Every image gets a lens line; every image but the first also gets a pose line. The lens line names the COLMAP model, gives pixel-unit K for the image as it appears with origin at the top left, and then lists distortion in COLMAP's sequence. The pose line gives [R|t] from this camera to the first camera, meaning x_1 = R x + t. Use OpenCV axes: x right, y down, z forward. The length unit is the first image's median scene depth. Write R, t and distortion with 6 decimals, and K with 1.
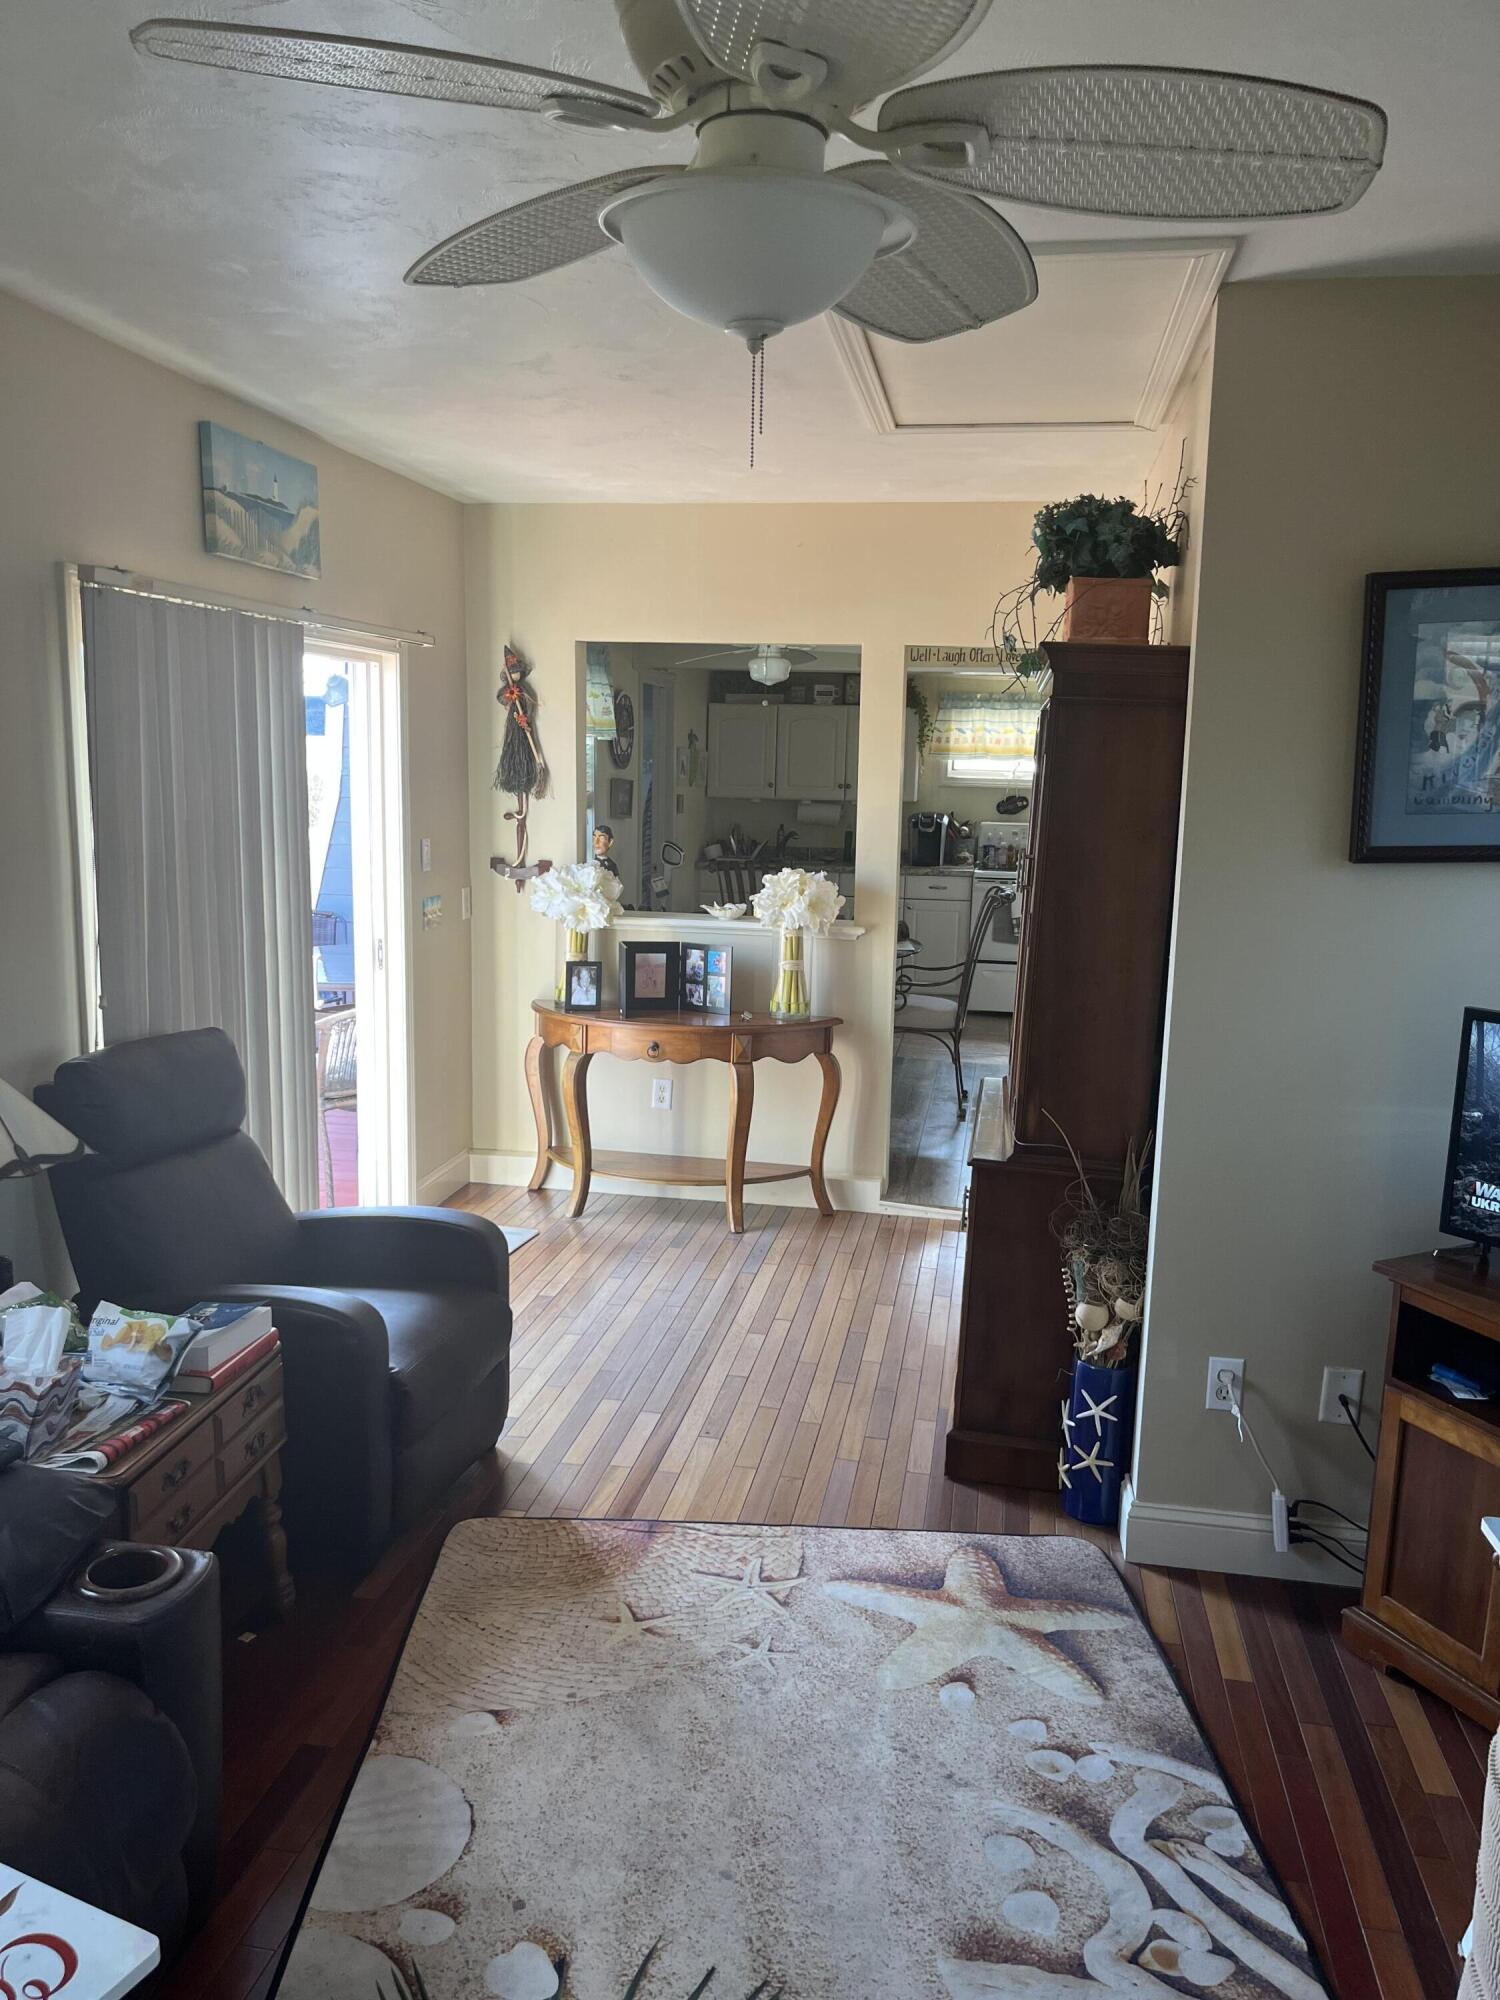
lens RADIAL K [[1538.4, 0, 747.8], [0, 1538.4, 1017.4], [0, 0, 1]] dist [0.036765, -0.008512]
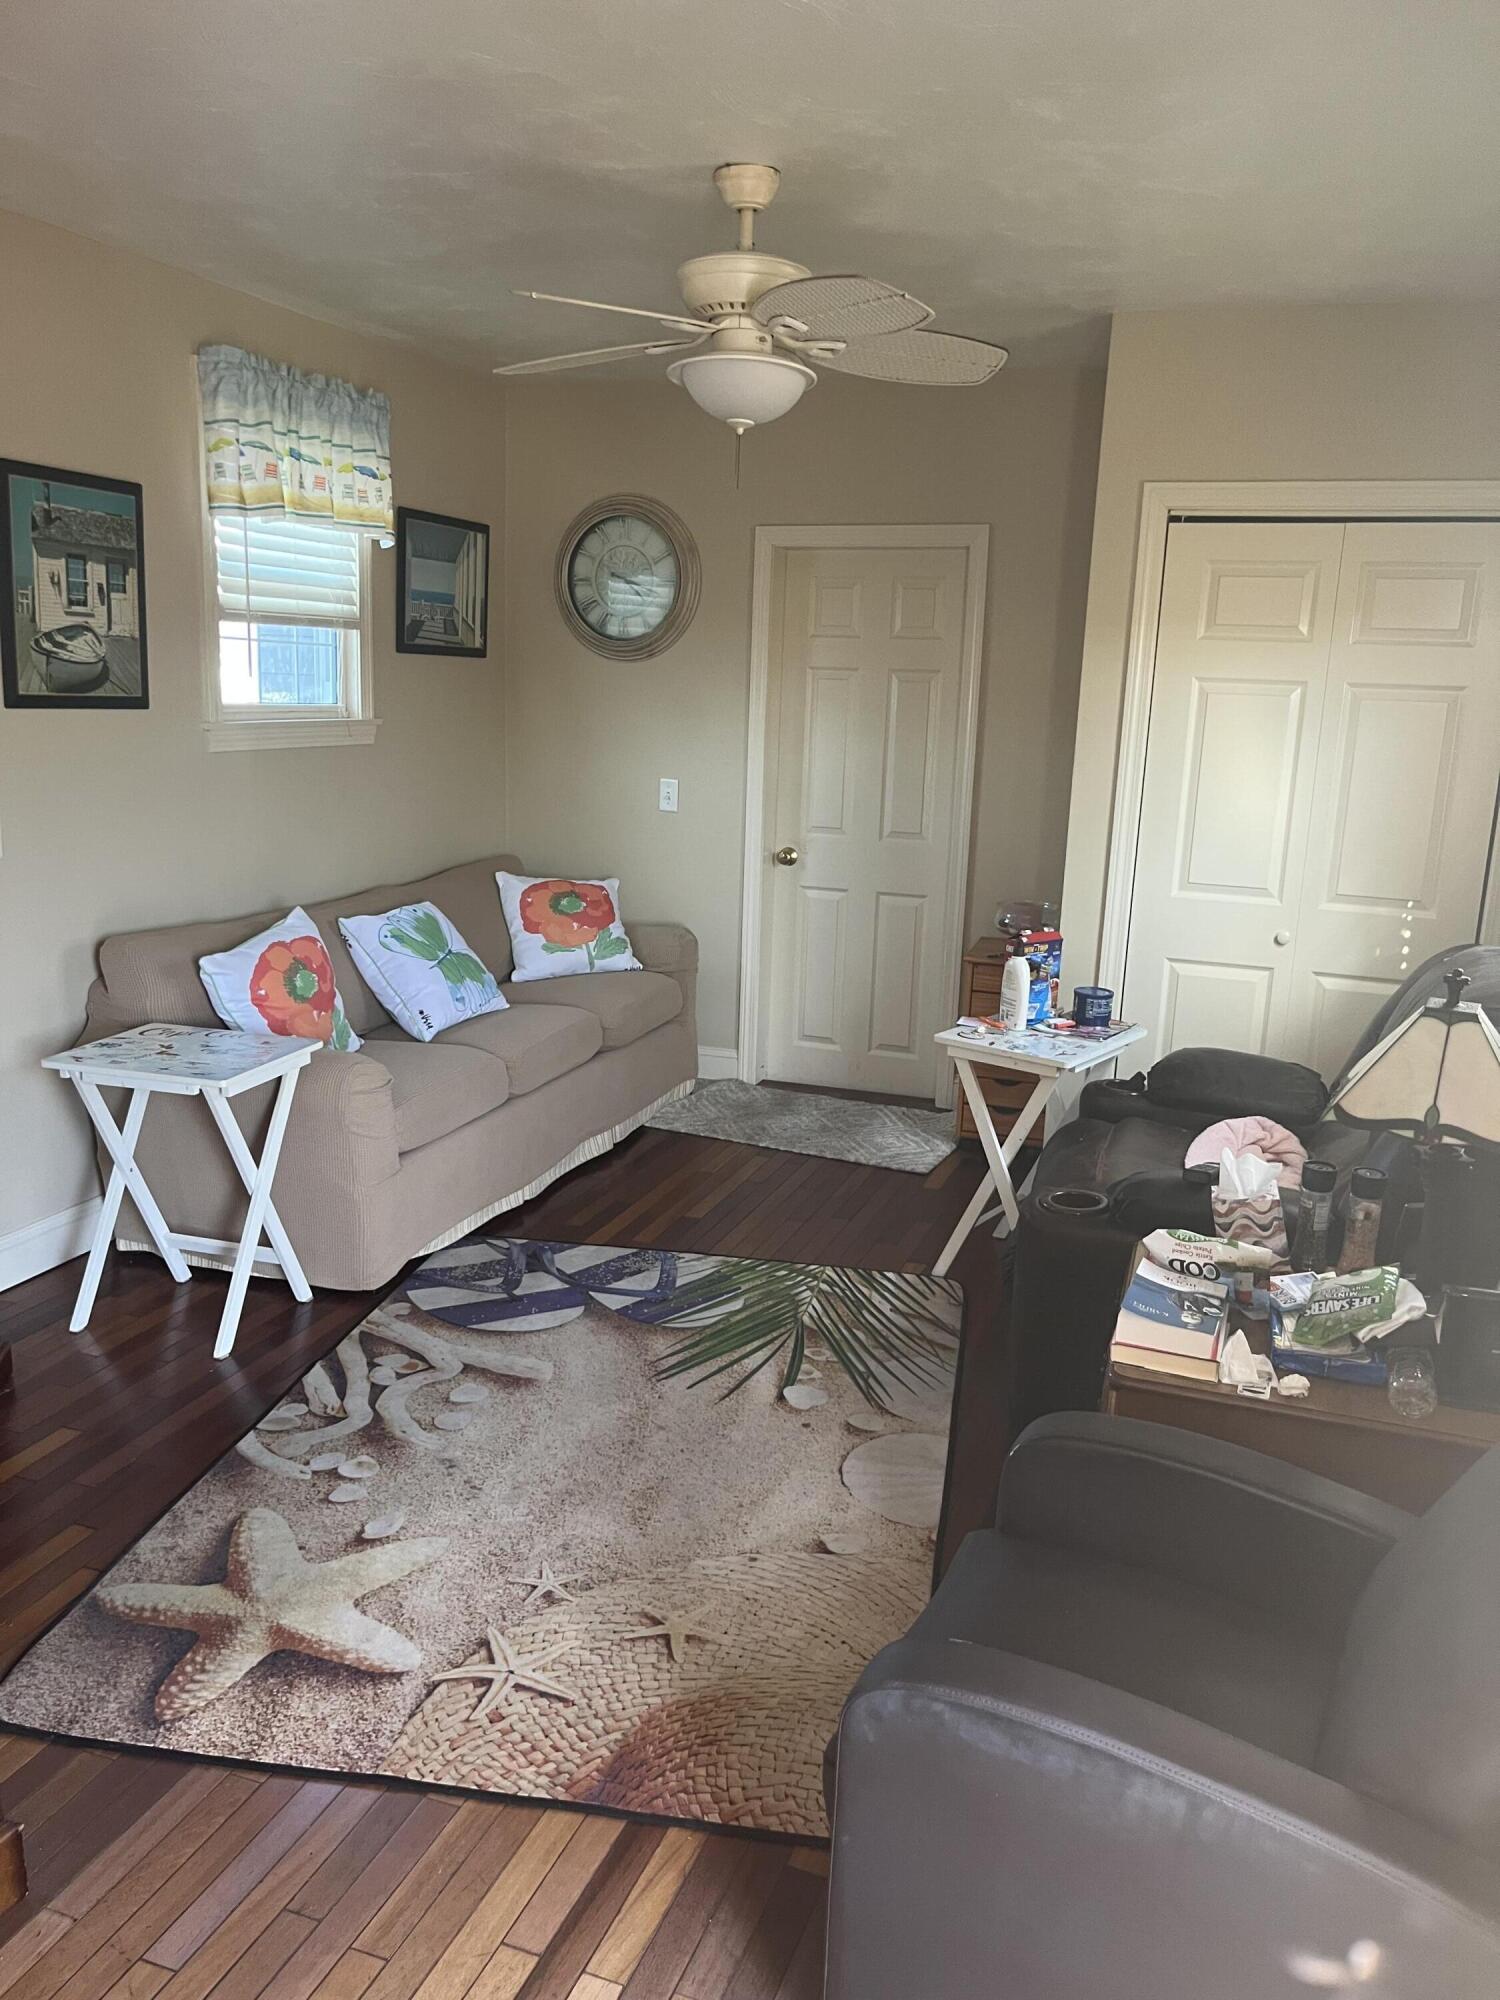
lens RADIAL K [[1538.4, 0, 752.8], [0, 1538.4, 1016.5], [0, 0, 1]] dist [0.036765, -0.008512]
pose [[-0.980471, -0.098224, 0.170377, -0.241776], [-0.027002, 0.925372, 0.378097, -0.264181], [-0.194800, 0.366112, -0.909953, 1.724047]]
